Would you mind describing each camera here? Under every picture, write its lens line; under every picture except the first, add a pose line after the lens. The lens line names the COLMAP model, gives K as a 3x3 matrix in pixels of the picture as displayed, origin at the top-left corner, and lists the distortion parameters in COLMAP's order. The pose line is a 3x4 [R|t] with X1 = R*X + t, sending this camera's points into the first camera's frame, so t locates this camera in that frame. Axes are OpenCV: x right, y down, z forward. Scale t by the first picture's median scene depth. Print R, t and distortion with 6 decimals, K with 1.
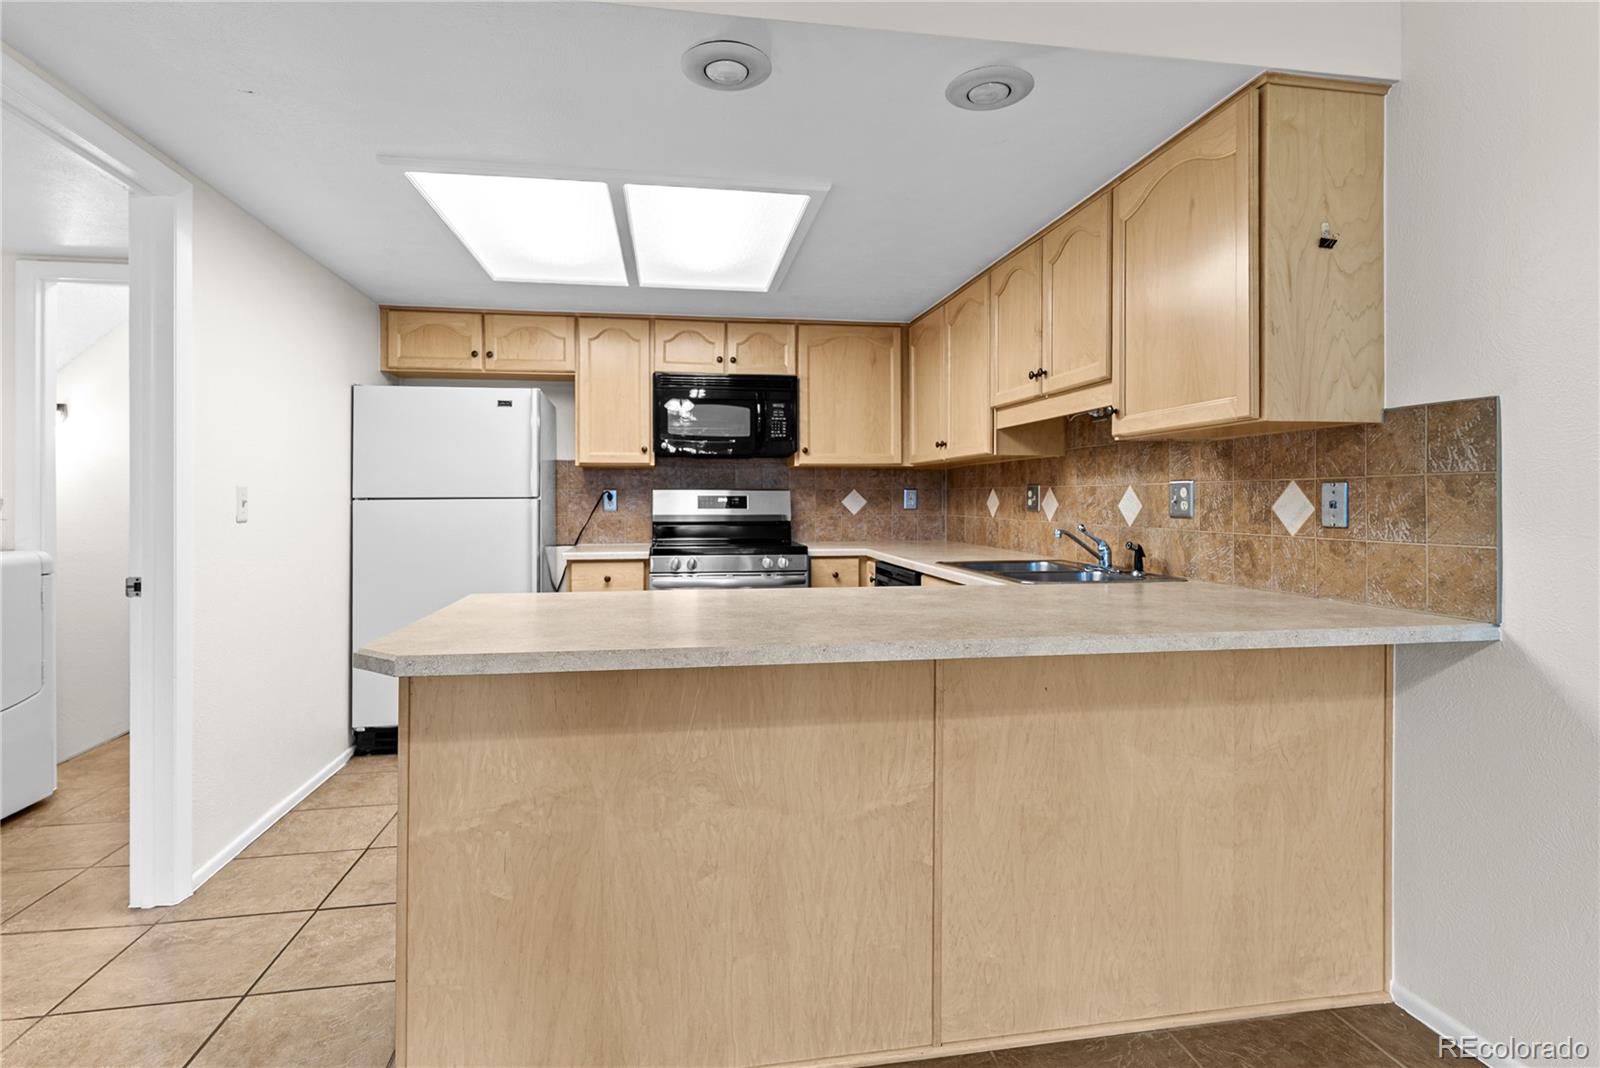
lens RADIAL K [[815.8, 0, 802.1], [0, 815.8, 493.9], [0, 0, 1]] dist [0.002219, 0.001116]
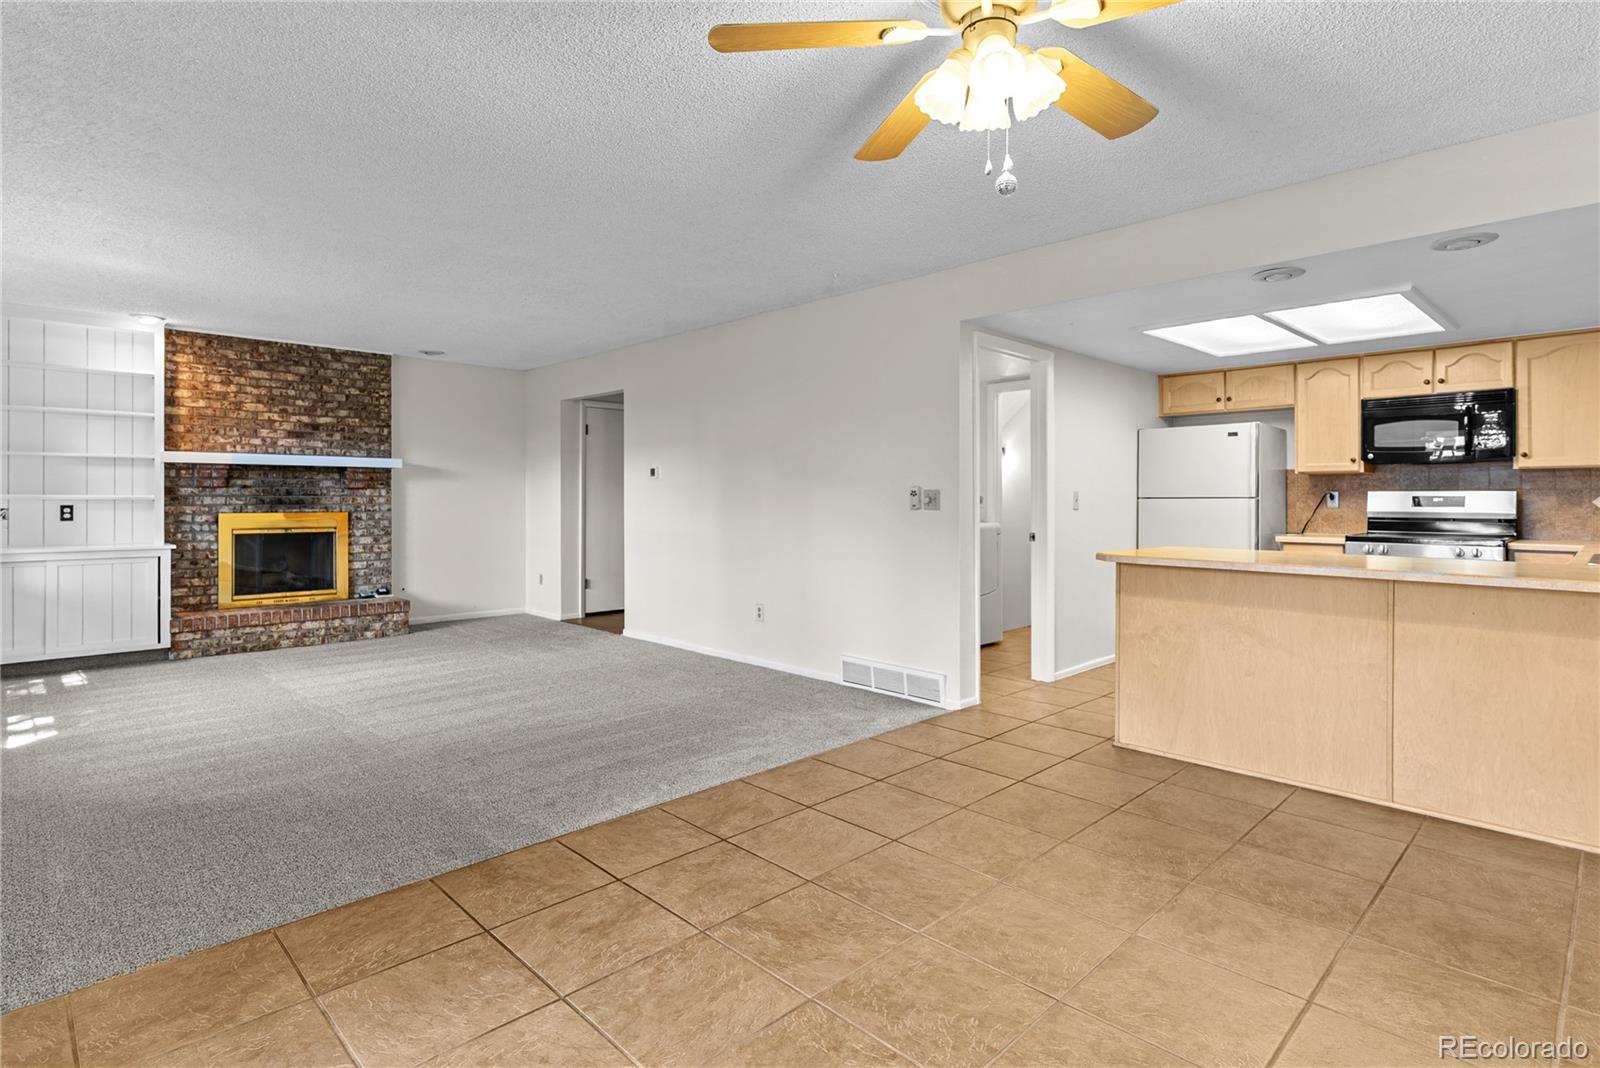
lens RADIAL K [[815.8, 0, 796.9], [0, 815.8, 492.2], [0, 0, 1]] dist [0.002219, 0.001116]
pose [[0.565639, -0.003575, -0.824645, 0.471546], [0.002686, 0.999993, -0.002493, -0.003805], [0.824649, -0.000805, 0.565645, -0.567637]]
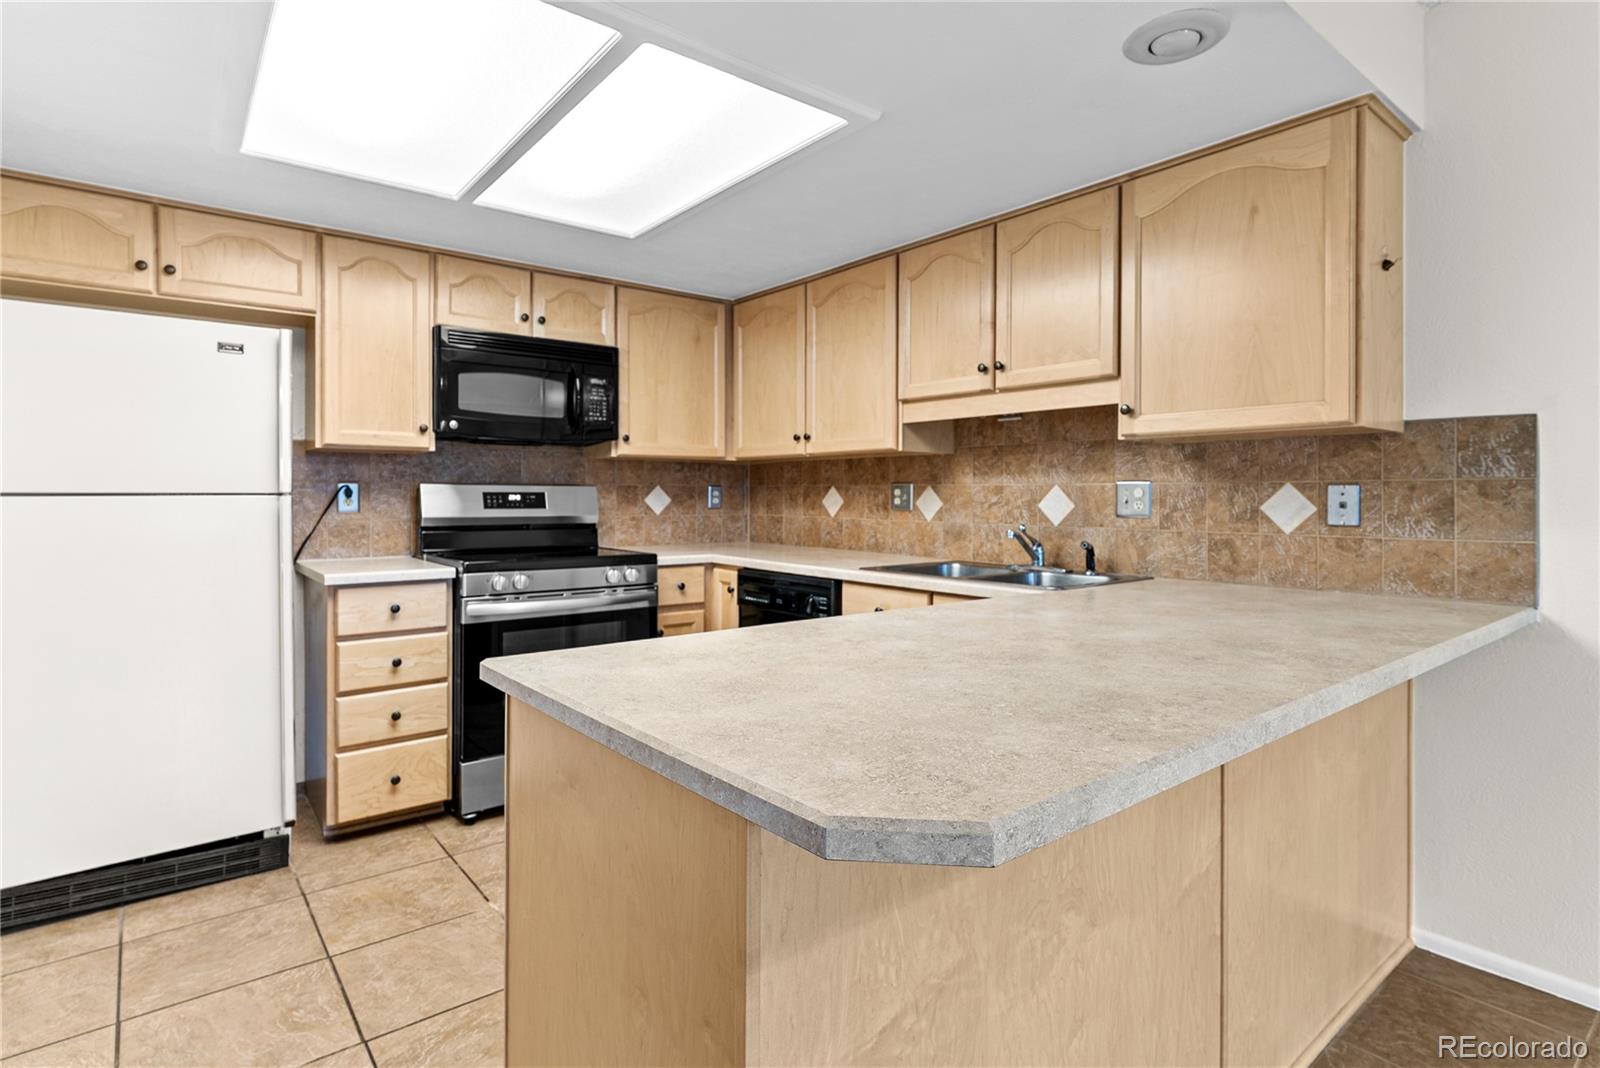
lens RADIAL K [[815.8, 0, 799.0], [0, 815.8, 494.5], [0, 0, 1]] dist [0.002219, 0.001116]
pose [[0.873211, 0.004193, 0.487325, -0.326667], [-0.006771, 0.999971, 0.003528, -0.000066], [-0.487296, -0.006380, 0.873214, 0.245456]]
